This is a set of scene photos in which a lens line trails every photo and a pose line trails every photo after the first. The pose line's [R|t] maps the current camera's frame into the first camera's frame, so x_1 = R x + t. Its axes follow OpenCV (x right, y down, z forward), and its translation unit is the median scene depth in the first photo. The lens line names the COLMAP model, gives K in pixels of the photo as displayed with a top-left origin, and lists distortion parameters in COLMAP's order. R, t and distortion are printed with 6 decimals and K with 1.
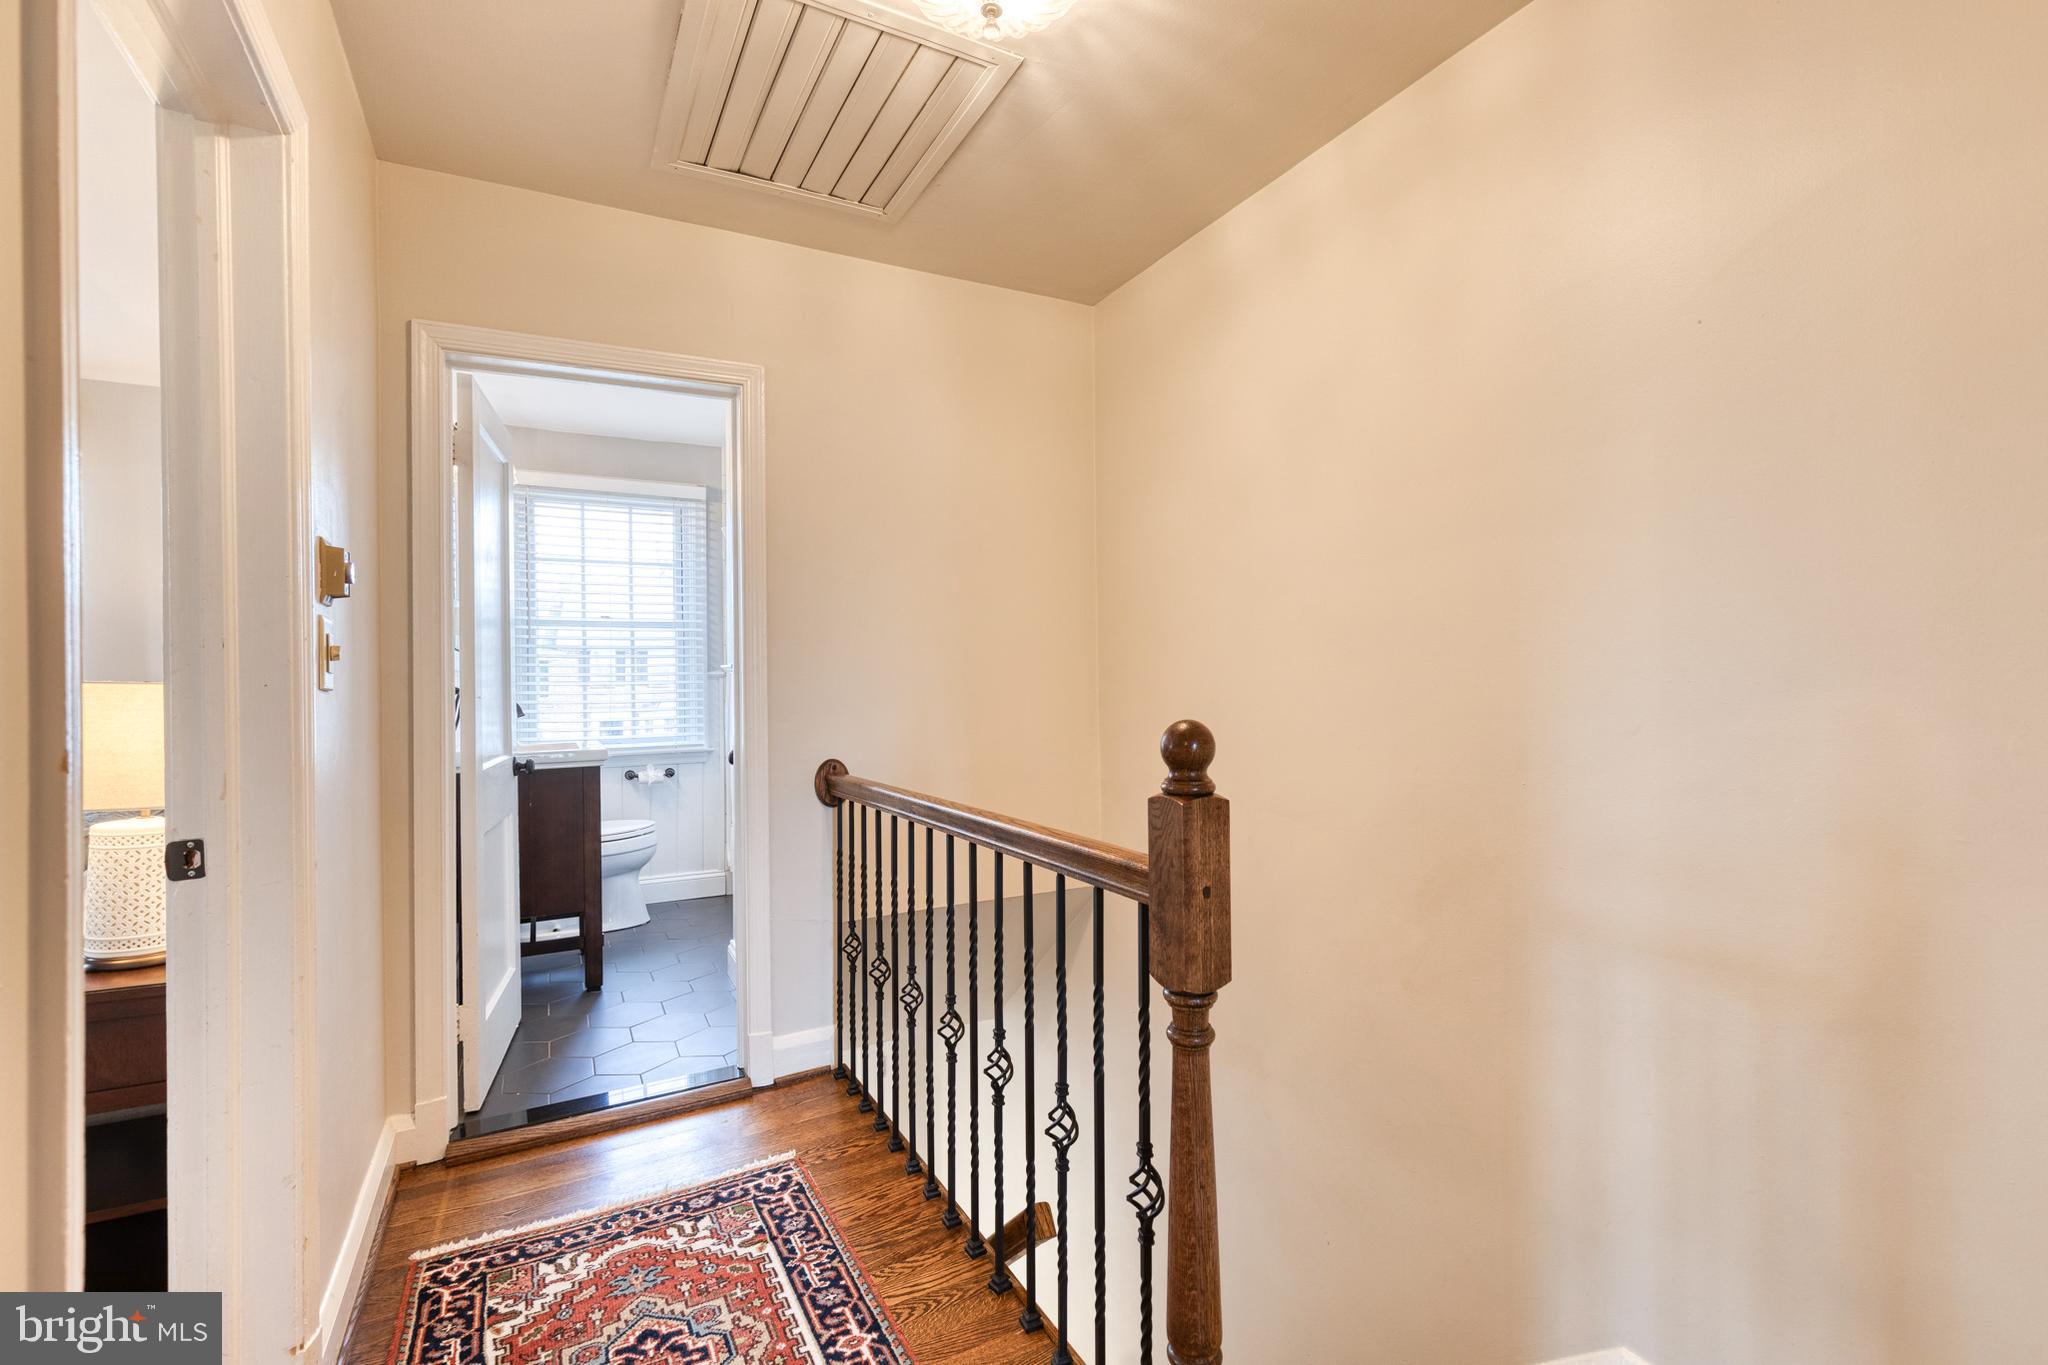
lens RADIAL K [[931.4, 0, 1055.5], [0, 931.4, 674.7], [0, 0, 1]] dist [0.004020, 0.001387]
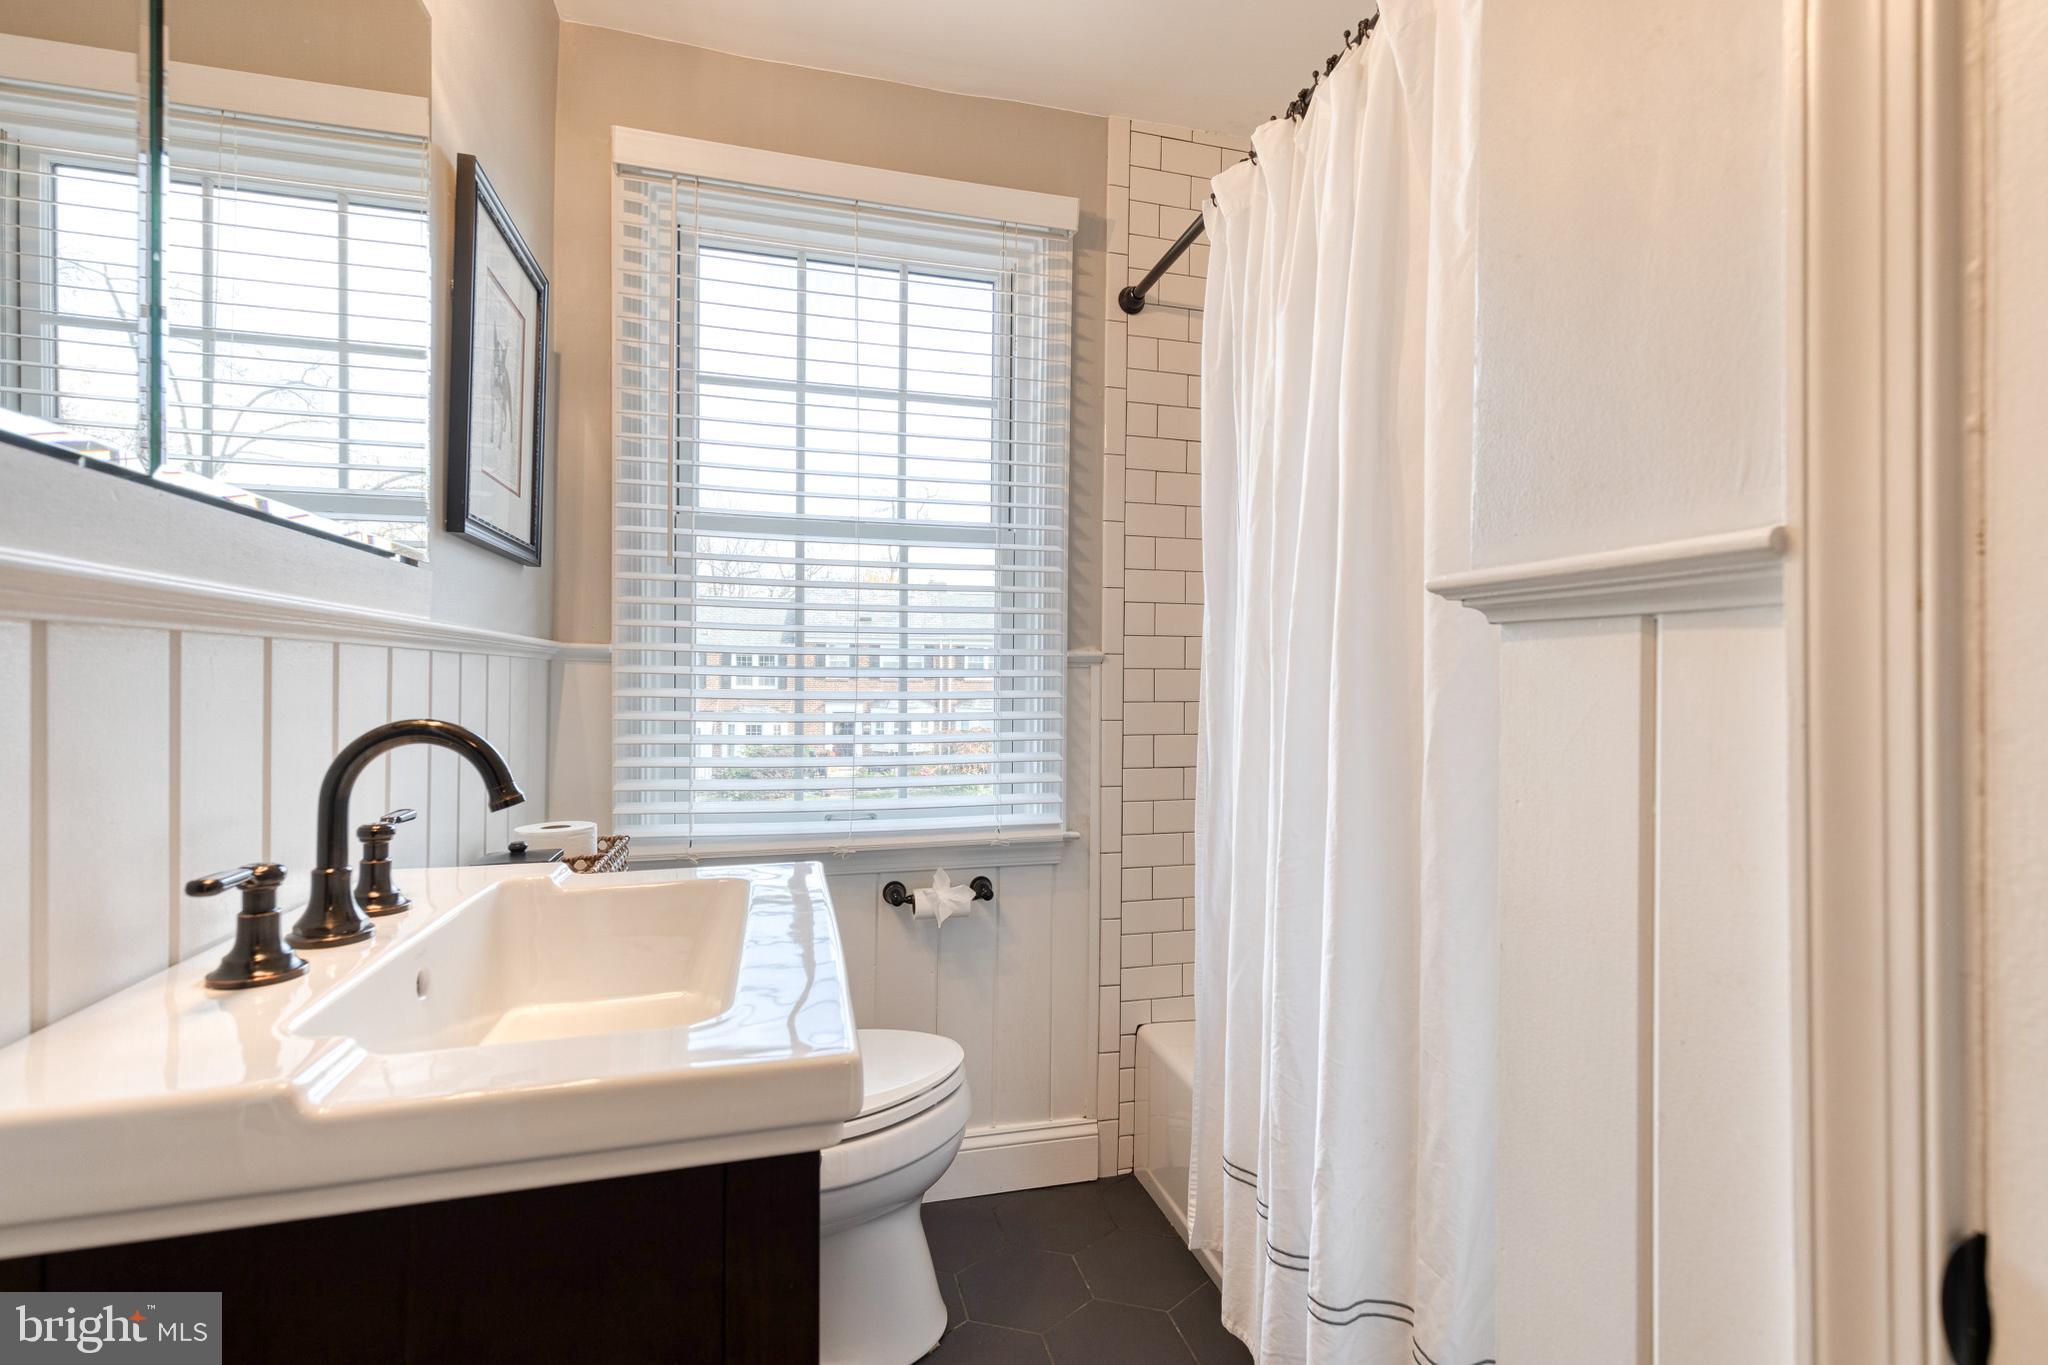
lens RADIAL K [[931.4, 0, 1030.1], [0, 931.4, 678.1], [0, 0, 1]] dist [0.004020, 0.001387]
pose [[0.971961, 0.015623, -0.234622, -0.293019], [-0.017178, 0.999842, -0.004585, 0.012059], [0.234514, 0.008487, 0.972076, 0.591961]]
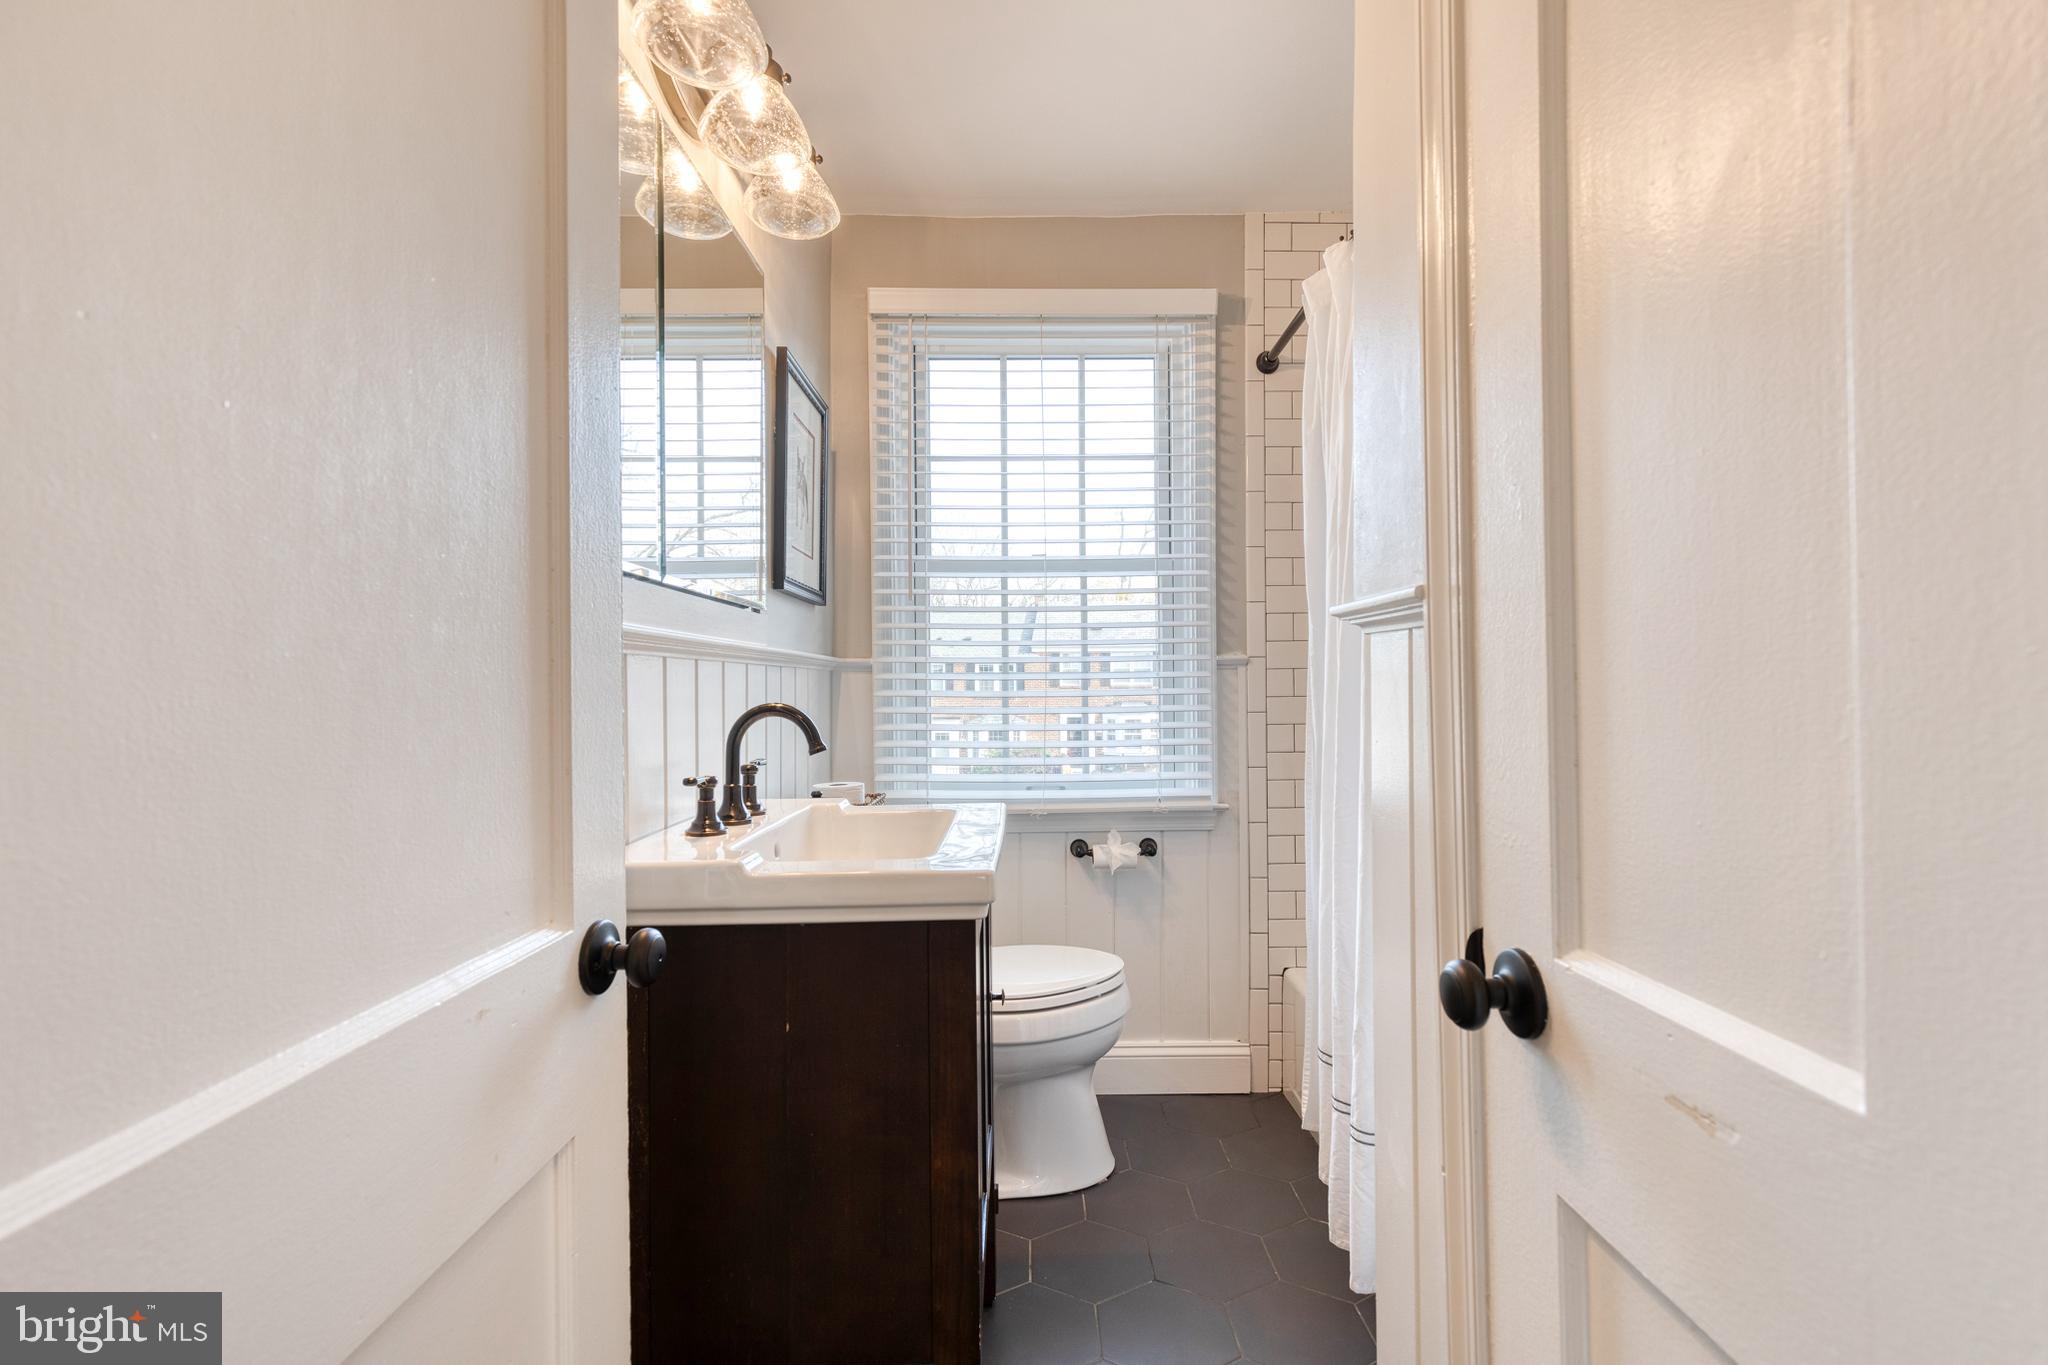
lens RADIAL K [[931.4, 0, 1021.0], [0, 931.4, 677.8], [0, 0, 1]] dist [0.004020, 0.001387]
pose [[0.876412, -0.002164, -0.481557, -0.222574], [-0.002769, 0.999951, -0.009535, 0.015195], [0.481554, 0.009690, 0.876363, 0.502437]]
